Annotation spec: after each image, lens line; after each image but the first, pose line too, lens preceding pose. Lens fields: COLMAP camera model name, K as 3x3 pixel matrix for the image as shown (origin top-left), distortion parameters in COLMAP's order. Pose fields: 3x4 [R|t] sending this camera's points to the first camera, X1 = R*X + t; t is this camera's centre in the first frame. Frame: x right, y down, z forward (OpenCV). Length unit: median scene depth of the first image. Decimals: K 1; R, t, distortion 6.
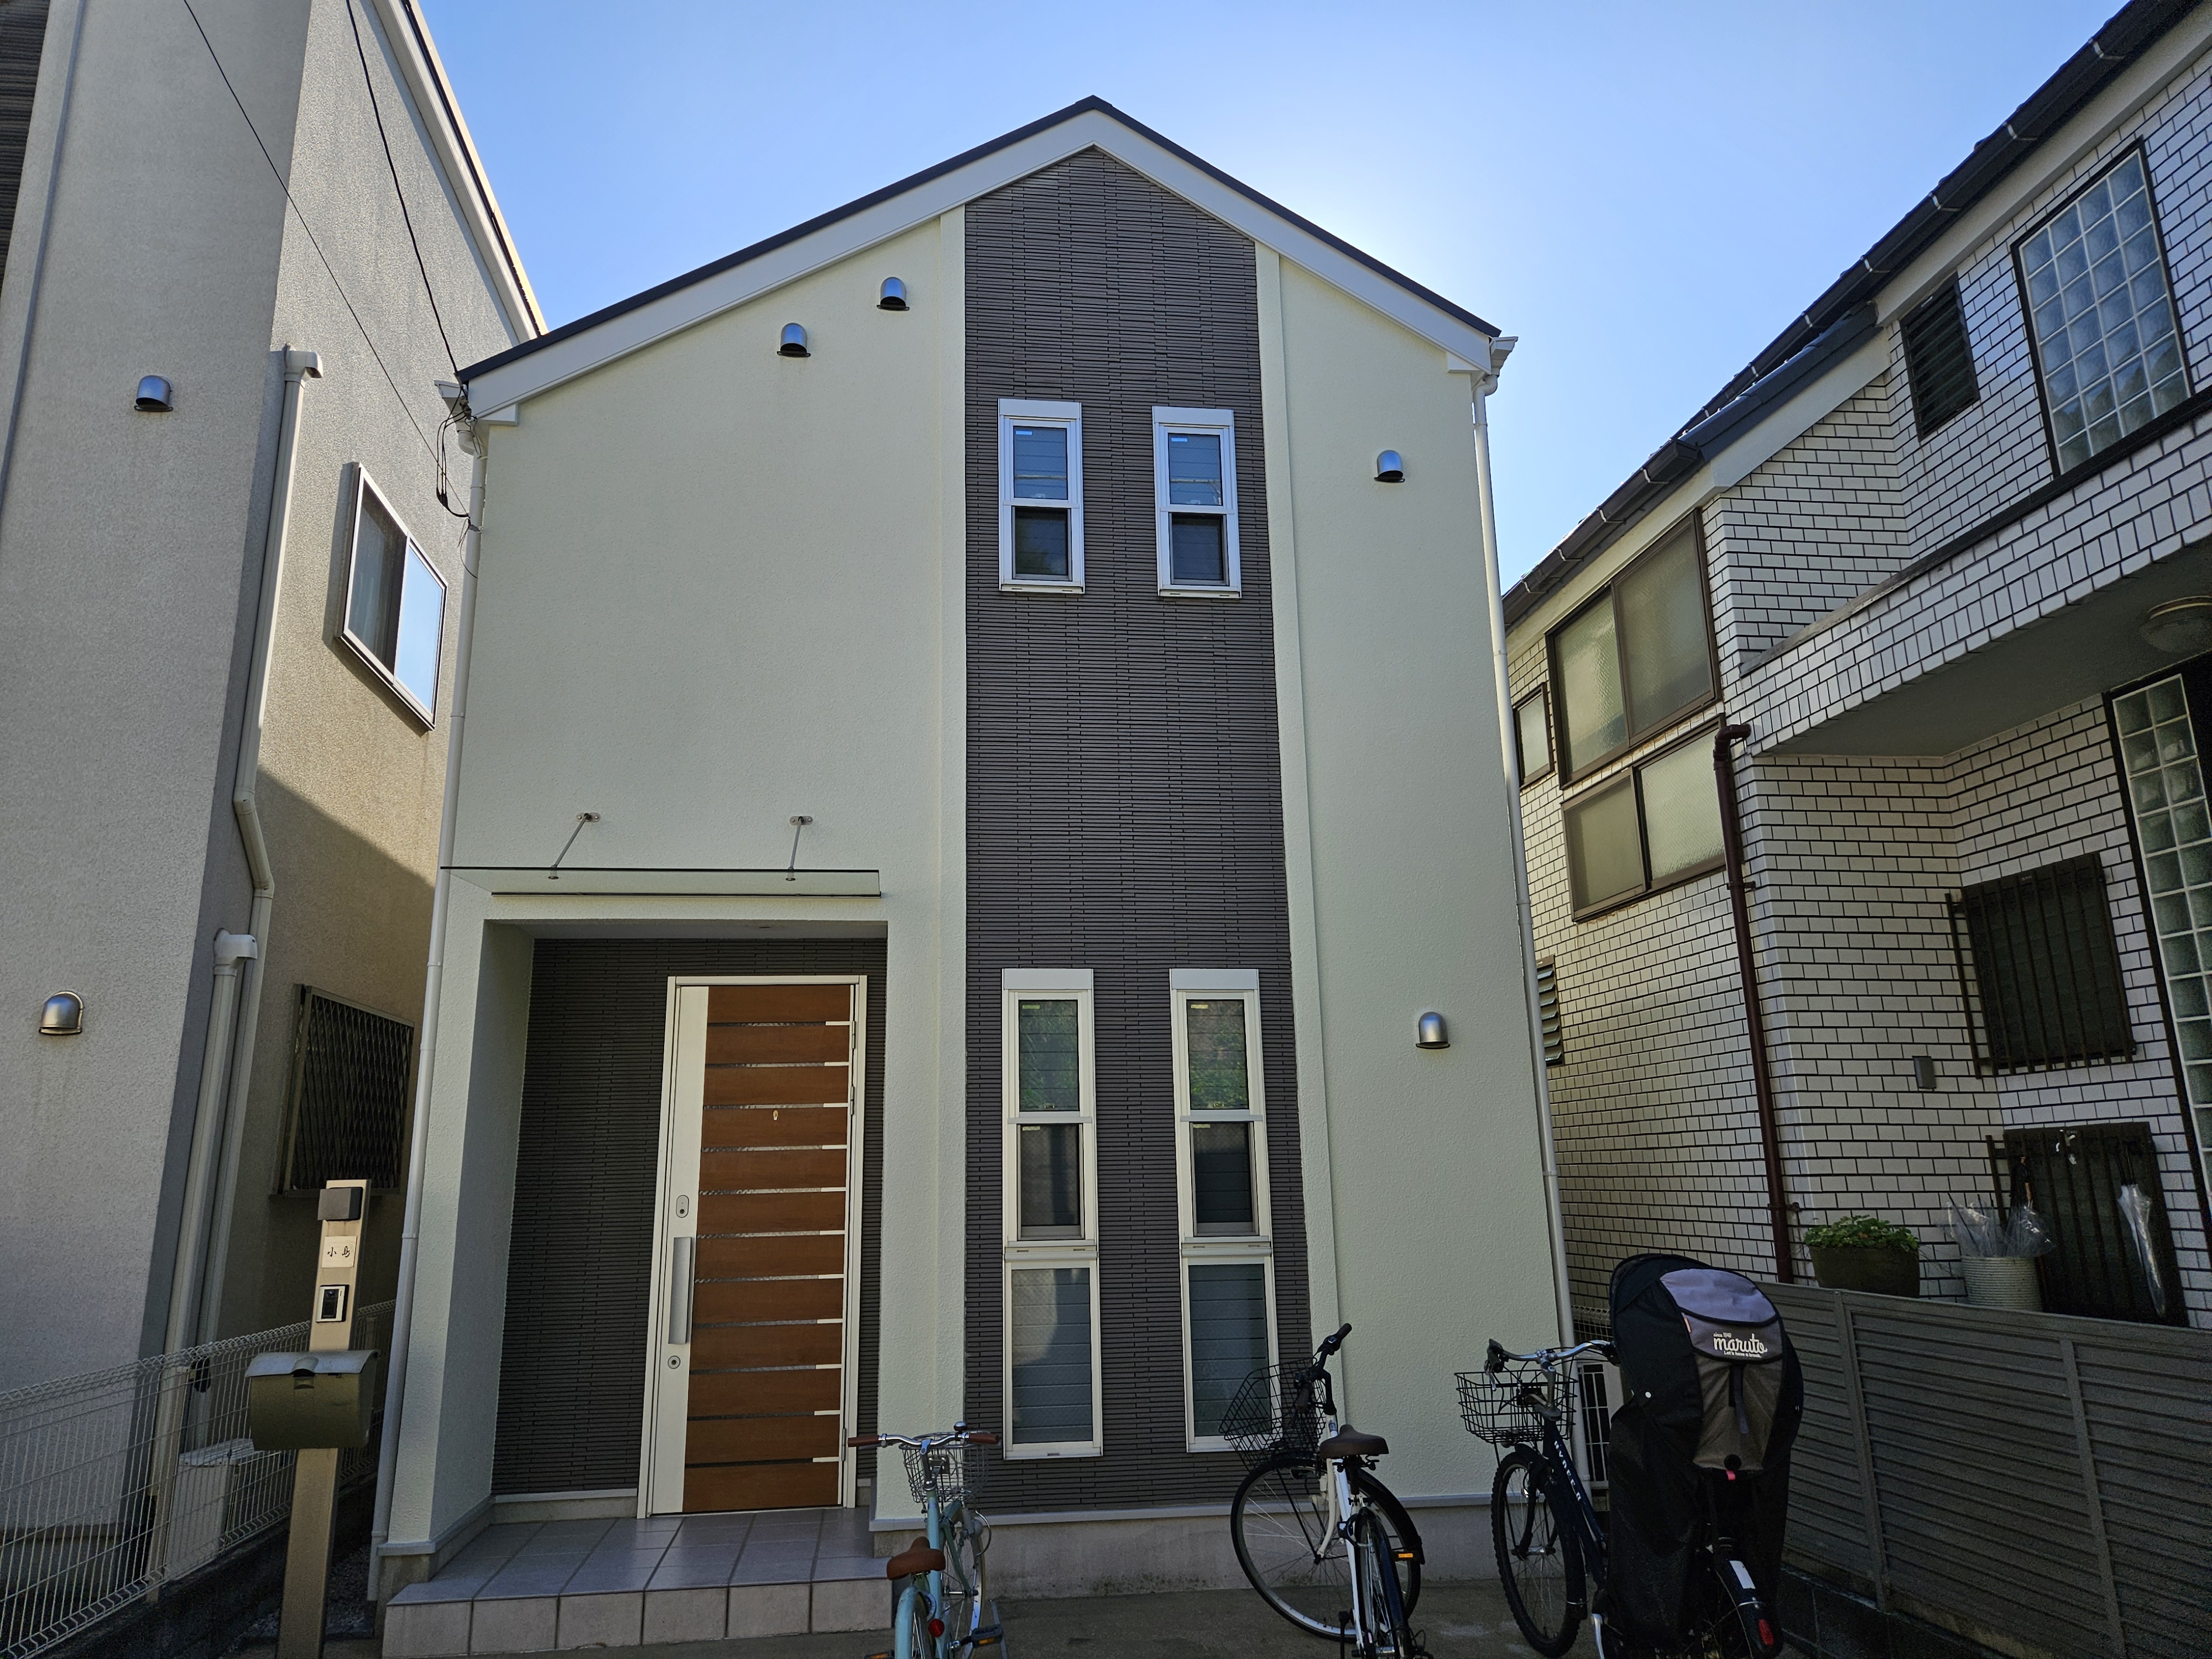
lens RADIAL K [[1474.5, 0, 1075.2], [0, 1474.5, 815.3], [0, 0, 1]] dist [0.073587, -0.061980]
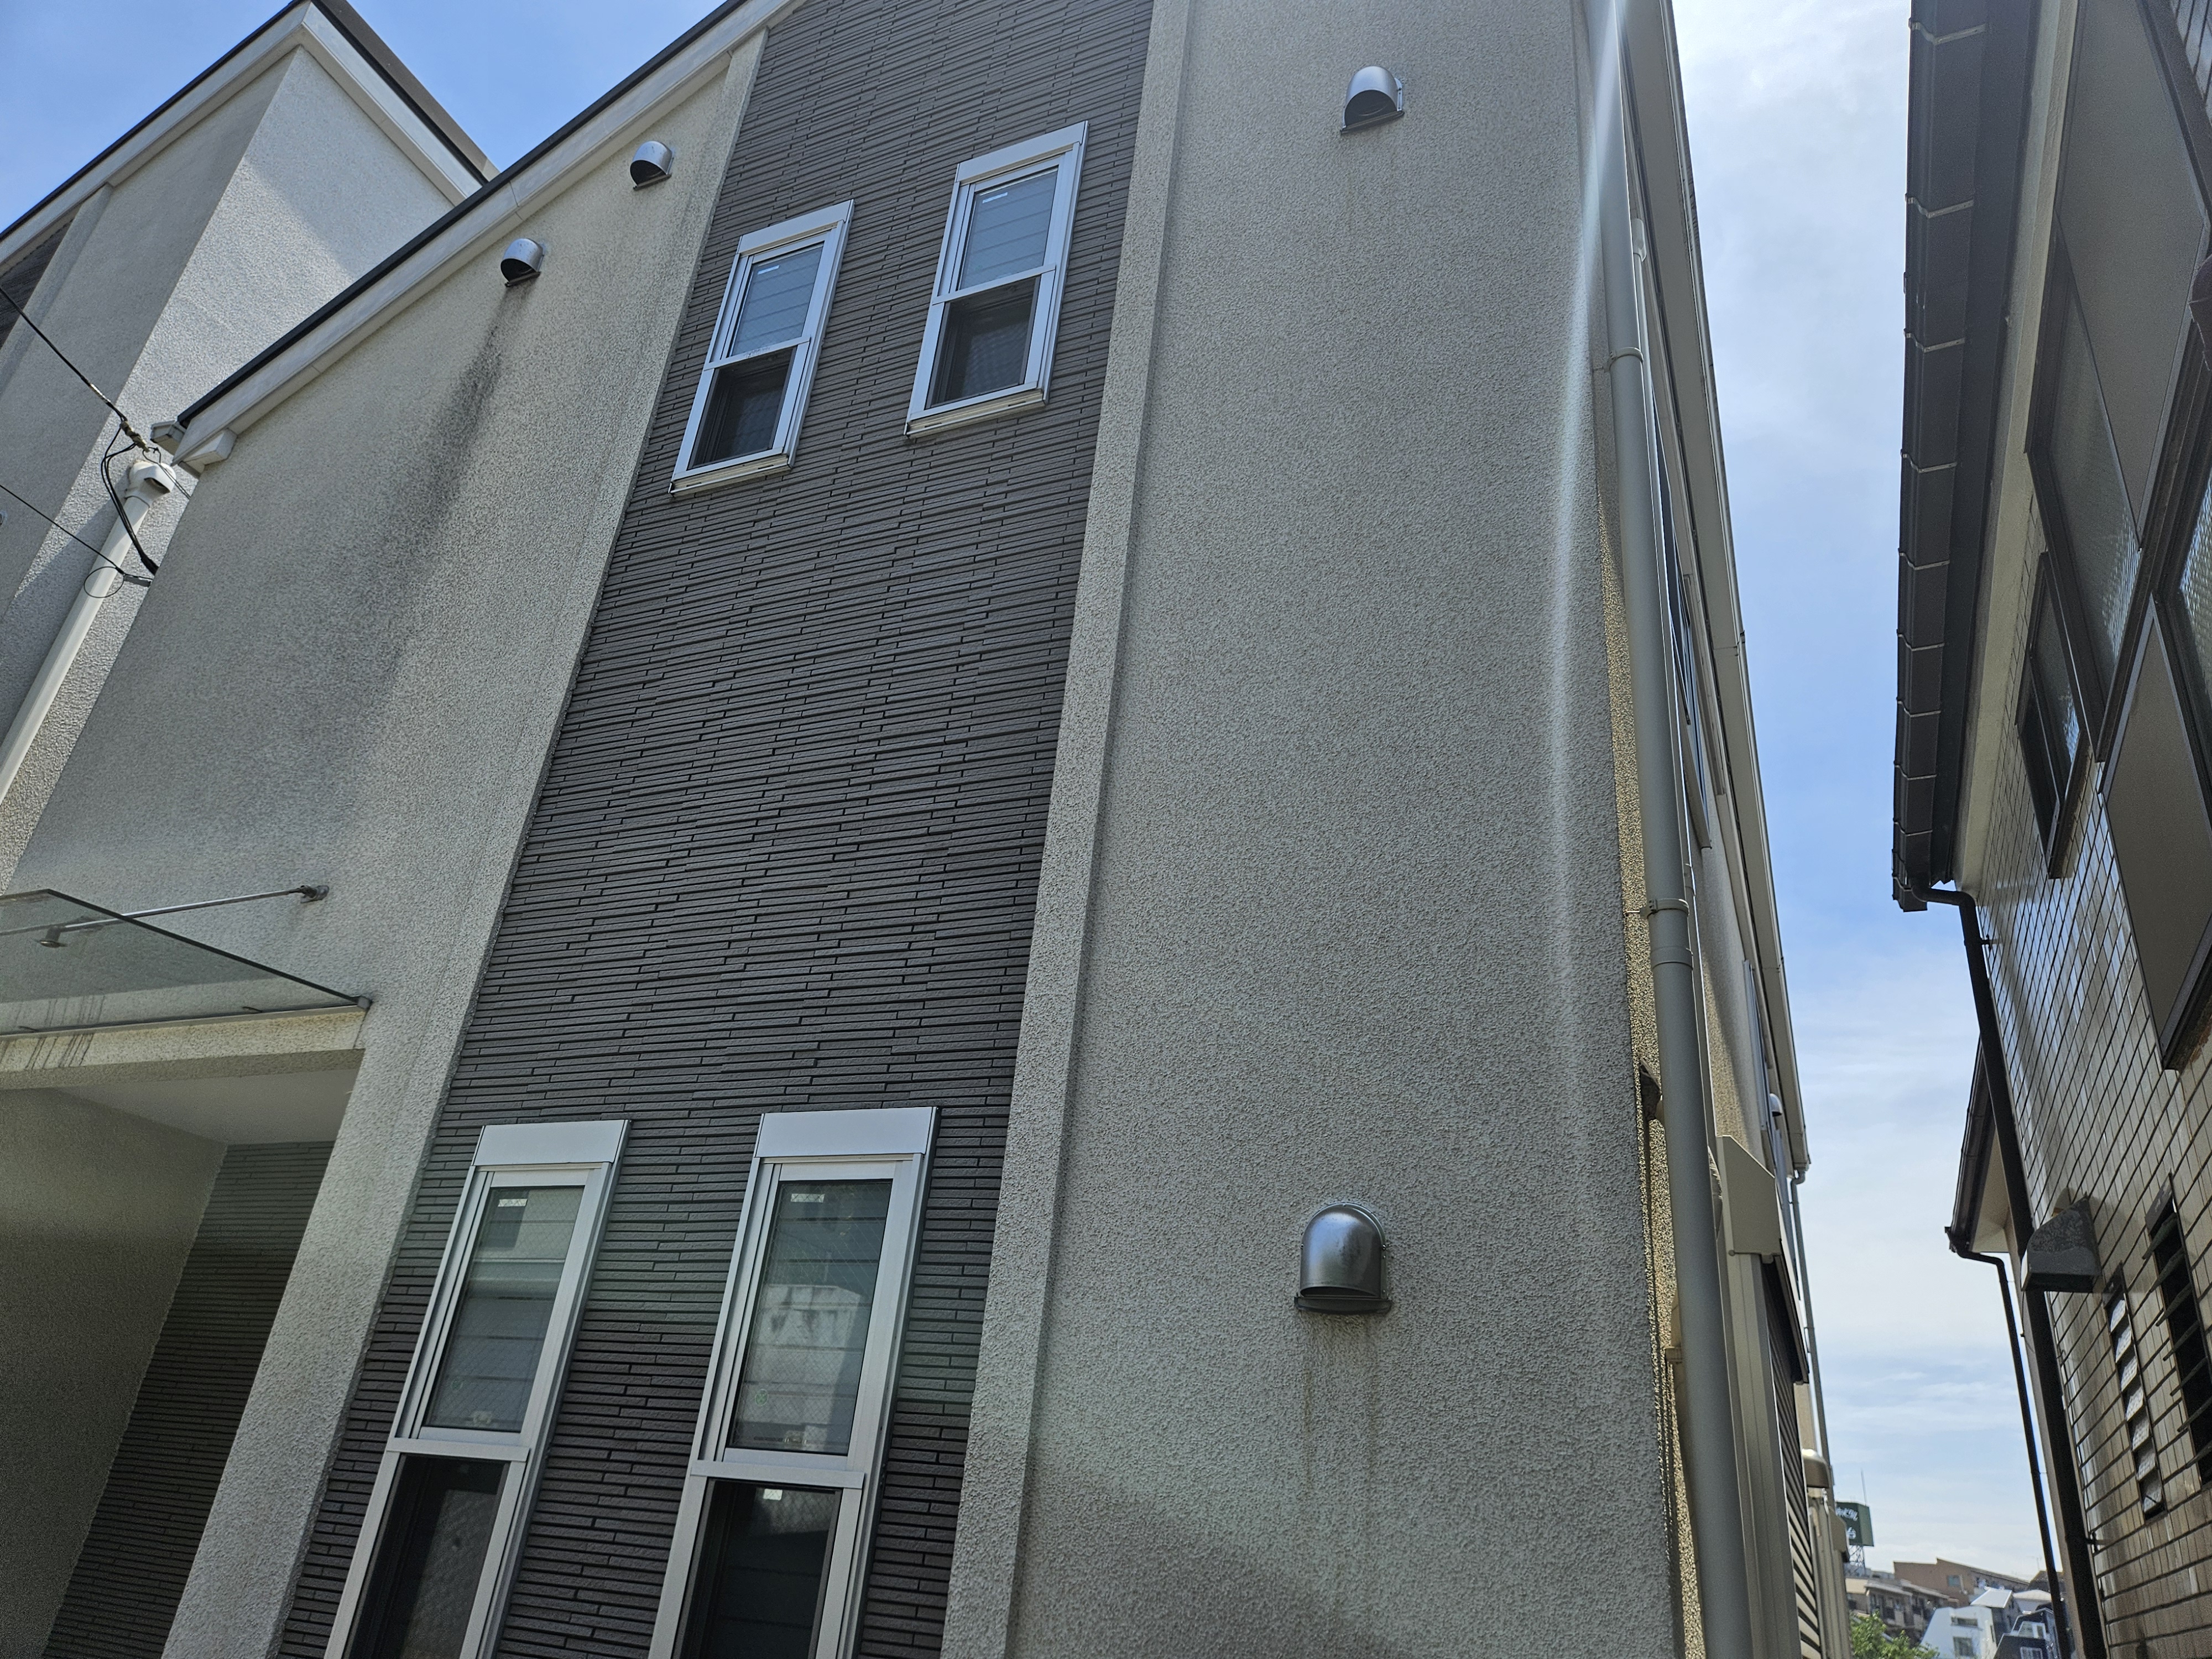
lens RADIAL K [[1474.5, 0, 1098.3], [0, 1474.5, 850.3], [0, 0, 1]] dist [0.073587, -0.061980]
pose [[0.846648, -0.141727, -0.512933, 0.383500], [0.013355, 0.969238, -0.245764, 0.134725], [0.531986, 0.201225, 0.822496, 0.647018]]
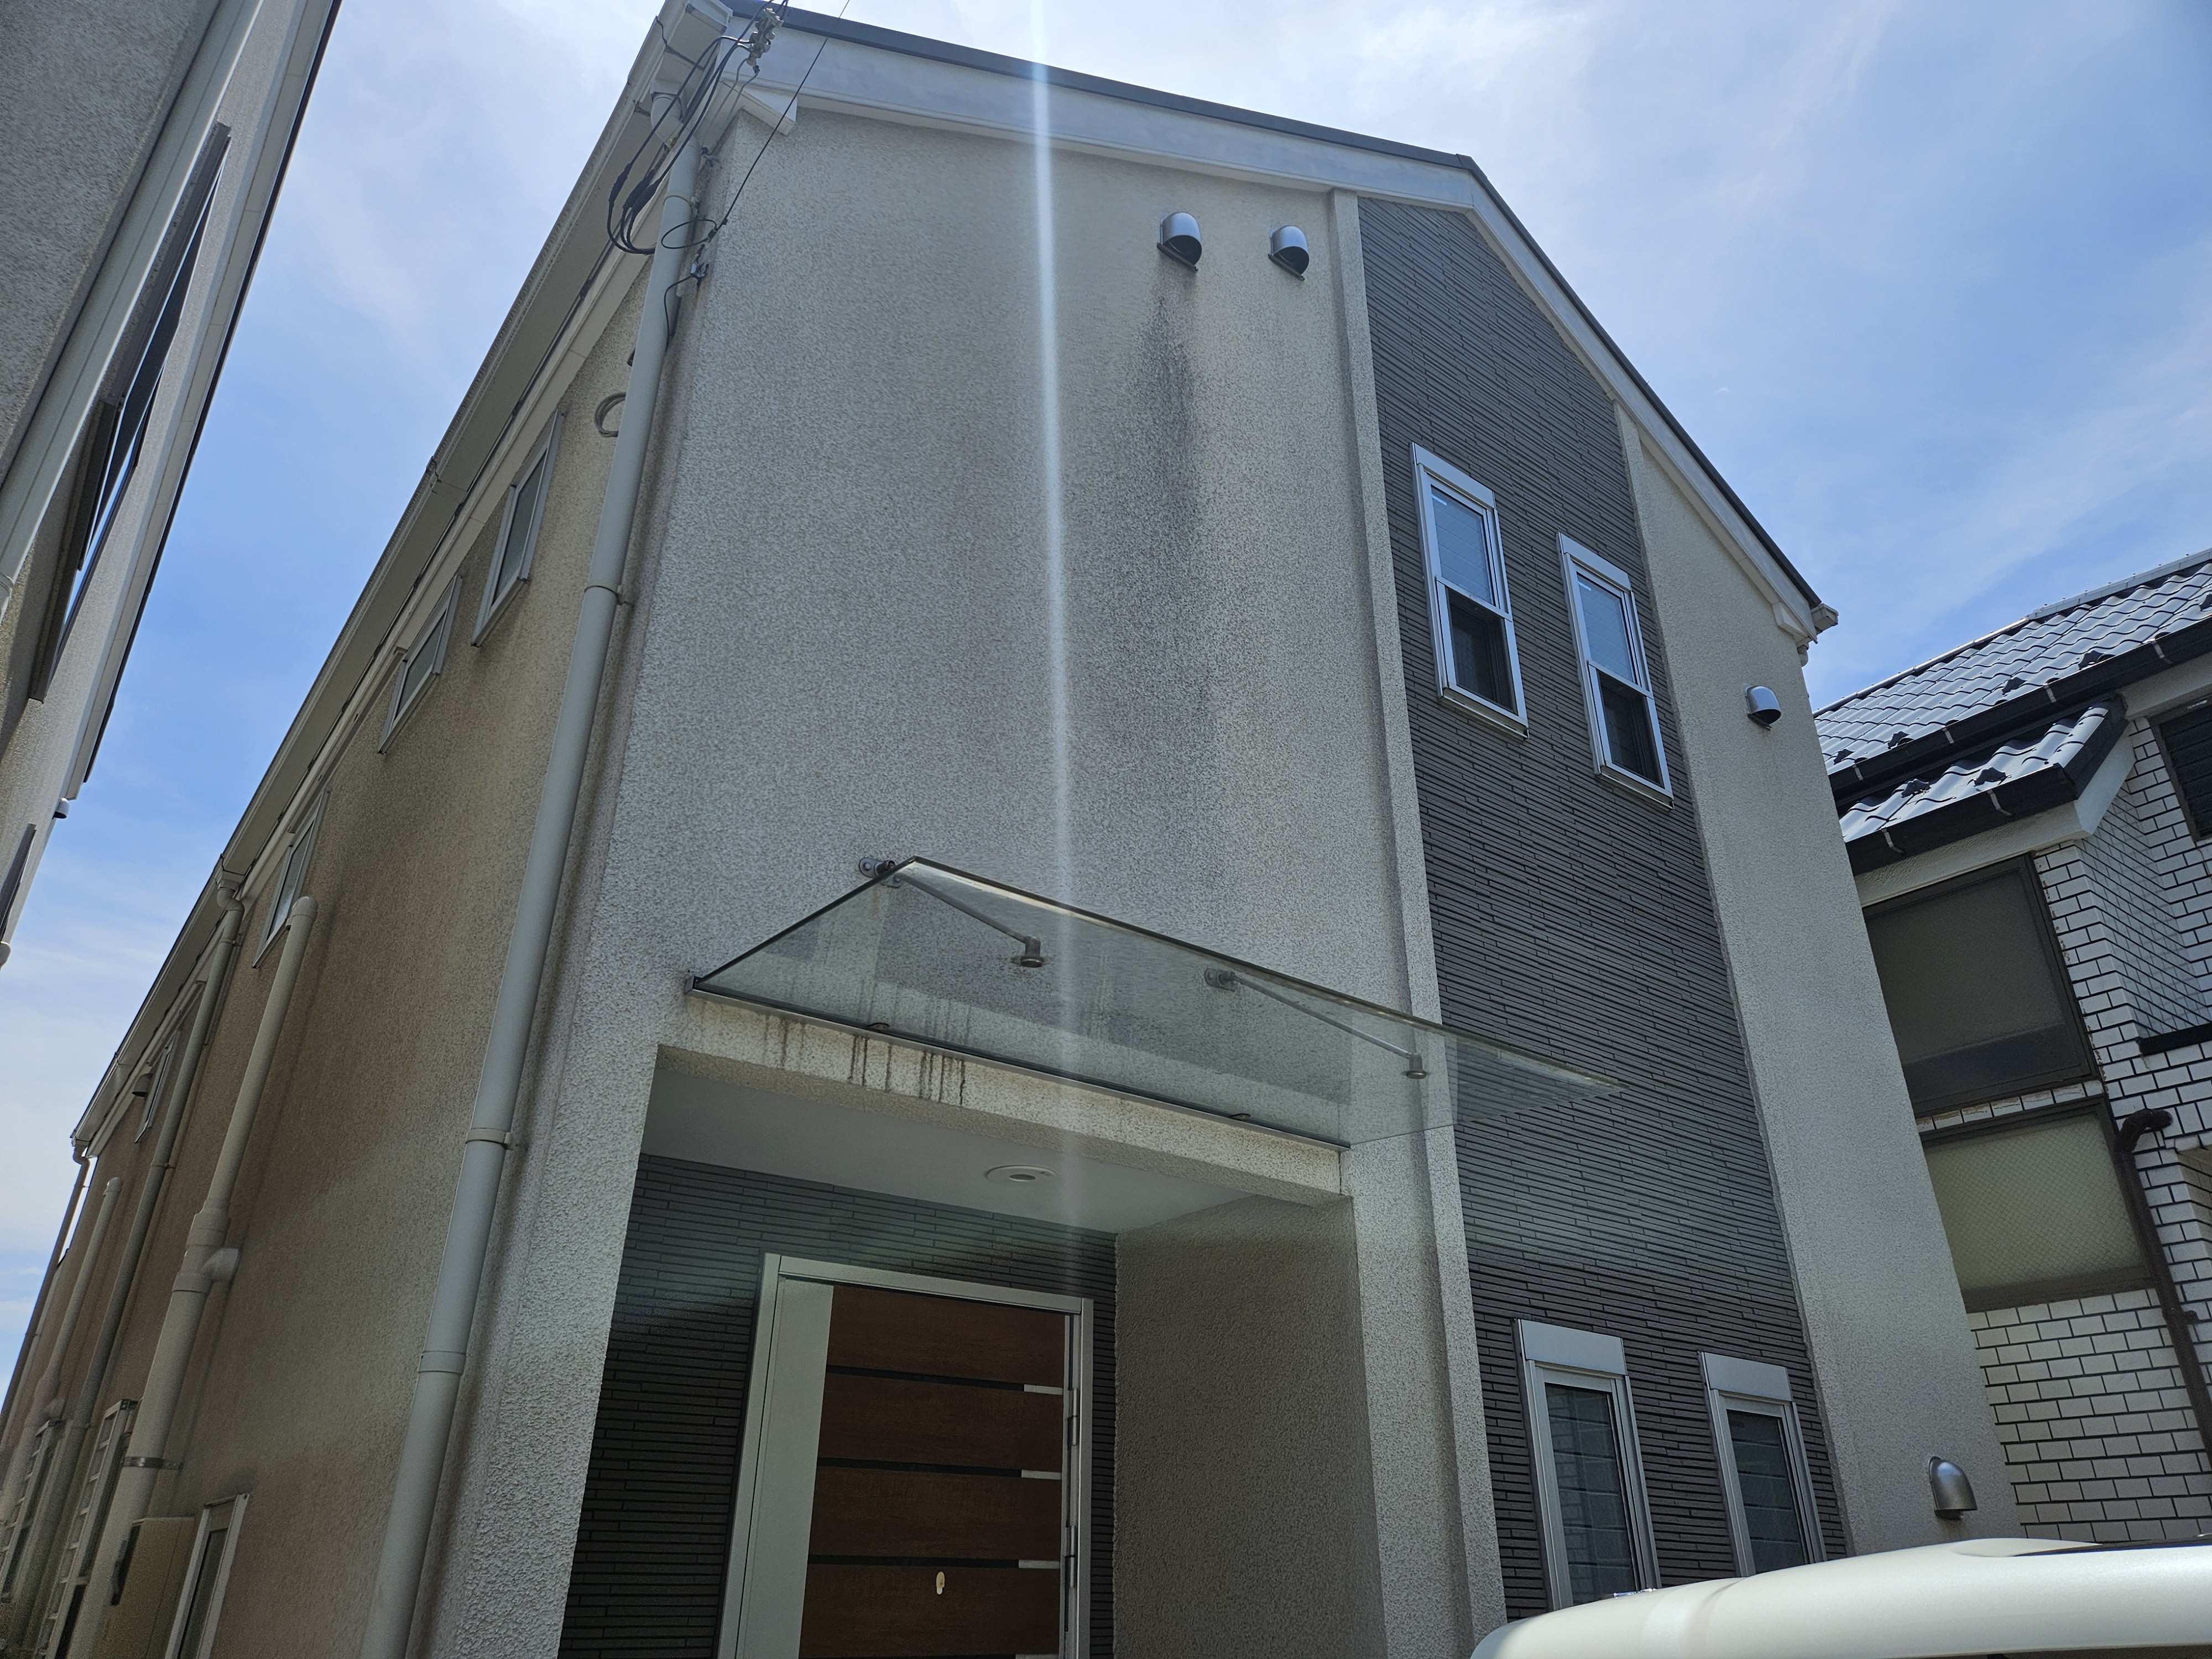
lens RADIAL K [[1474.5, 0, 1107.9], [0, 1474.5, 833.4], [0, 0, 1]] dist [0.073587, -0.061980]
pose [[0.864907, 0.252291, 0.433920, -0.446956], [-0.140933, 0.951785, -0.272476, 0.100428], [-0.481741, 0.174513, 0.858761, 0.542246]]
